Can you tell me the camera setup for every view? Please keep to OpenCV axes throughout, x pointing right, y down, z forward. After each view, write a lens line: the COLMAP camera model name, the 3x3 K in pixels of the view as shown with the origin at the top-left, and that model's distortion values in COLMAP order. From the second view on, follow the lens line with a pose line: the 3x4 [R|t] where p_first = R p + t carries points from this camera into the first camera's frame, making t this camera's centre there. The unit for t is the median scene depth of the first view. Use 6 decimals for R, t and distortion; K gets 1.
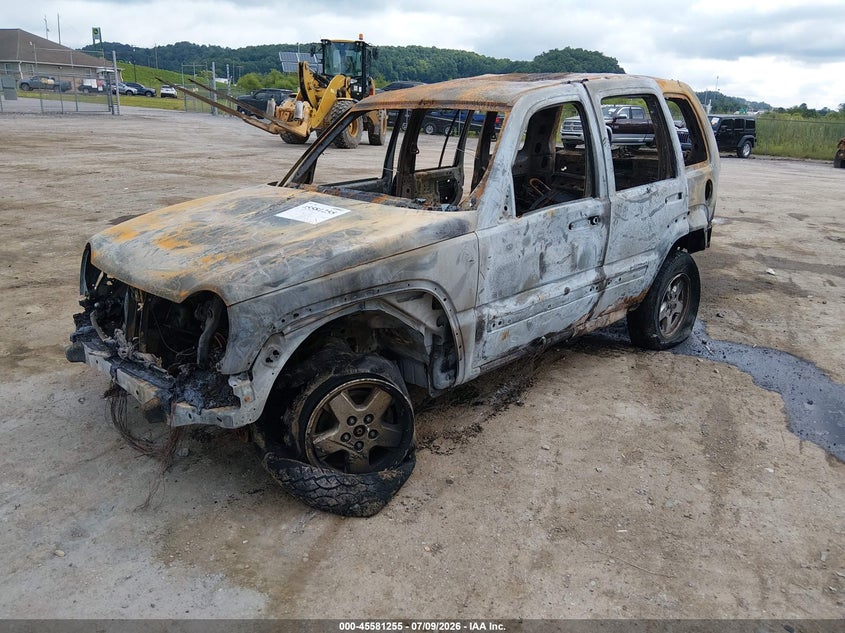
lens RADIAL K [[651.3, 0, 420.6], [0, 651.3, 311.7], [0, 0, 1]] dist [0.169809, -0.324984]
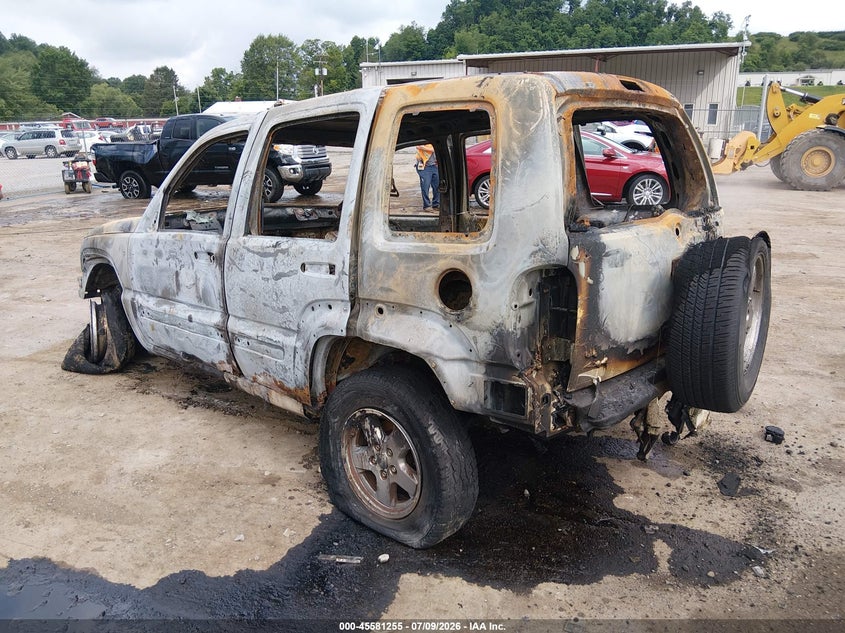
lens RADIAL K [[650.2, 0, 439.3], [0, 650.2, 314.7], [0, 0, 1]] dist [0.132496, -0.219663]
pose [[0.041954, 0.218834, -0.974860, 1.400620], [-0.290489, 0.936240, 0.197663, -0.397815], [0.955958, 0.274894, 0.102848, 1.453435]]
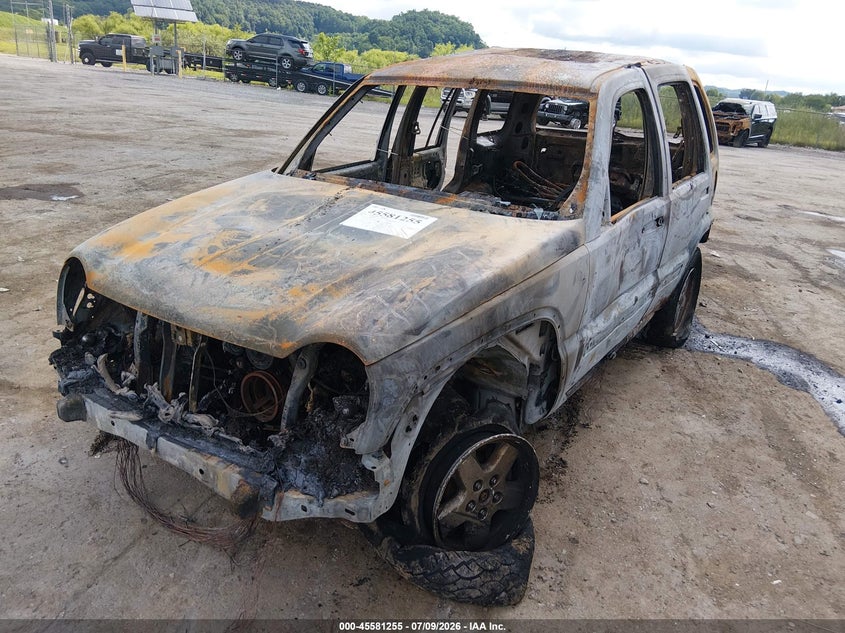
lens RADIAL K [[650.2, 0, 439.3], [0, 650.2, 314.7], [0, 0, 1]] dist [0.132496, -0.219663]
pose [[0.975610, -0.028978, 0.217591, -0.280569], [0.016042, 0.998010, 0.060983, -0.083265], [-0.218925, -0.056005, 0.974133, 0.198268]]
